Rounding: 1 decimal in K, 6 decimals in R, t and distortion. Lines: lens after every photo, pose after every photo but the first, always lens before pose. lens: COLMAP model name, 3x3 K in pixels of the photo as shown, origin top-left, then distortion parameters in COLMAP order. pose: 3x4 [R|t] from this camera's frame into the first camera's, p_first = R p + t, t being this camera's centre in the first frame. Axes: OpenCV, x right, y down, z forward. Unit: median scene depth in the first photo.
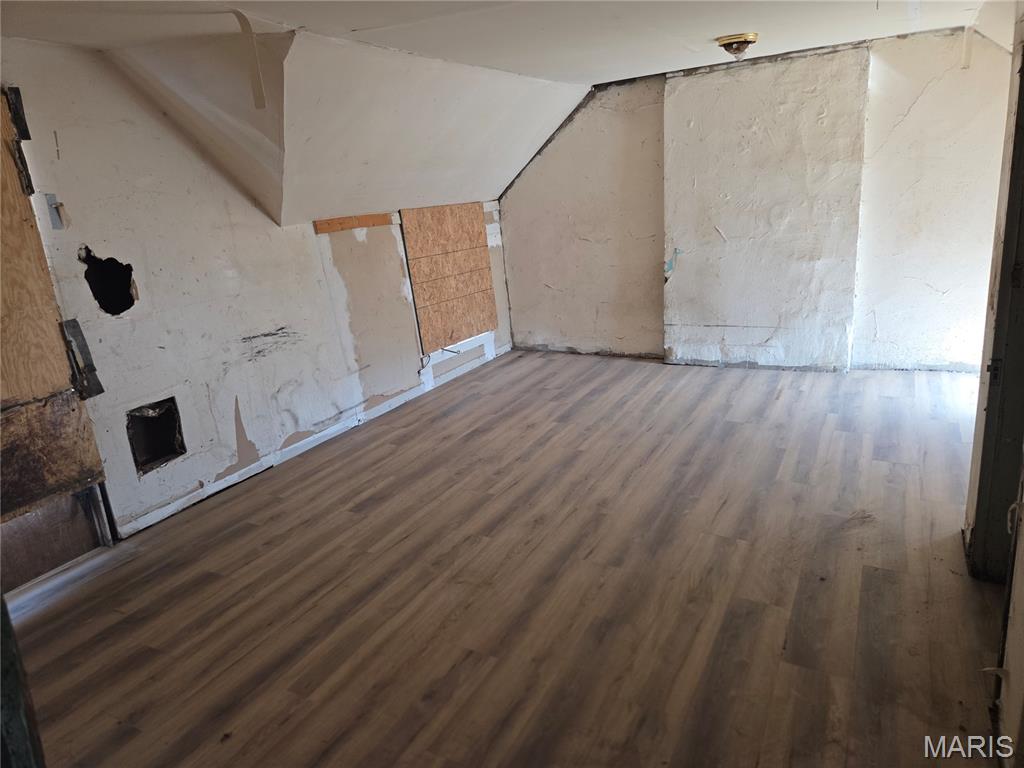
lens RADIAL K [[690.1, 0, 512.6], [0, 690.1, 385.3], [0, 0, 1]] dist [0.060983, -0.038147]
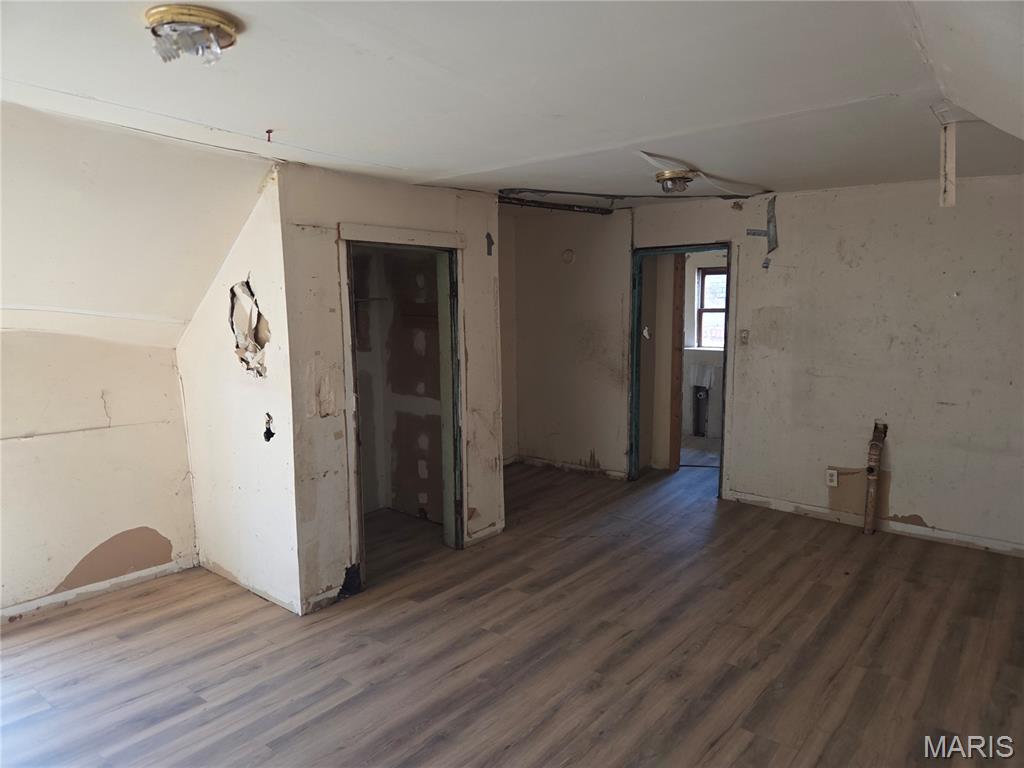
lens RADIAL K [[690.1, 0, 512.5], [0, 690.1, 384.8], [0, 0, 1]] dist [0.060983, -0.038147]
pose [[-0.978809, 0.052919, 0.197818, 0.044193], [0.124098, 0.921720, 0.367467, -0.488564], [-0.162887, 0.384229, -0.908755, 1.694111]]
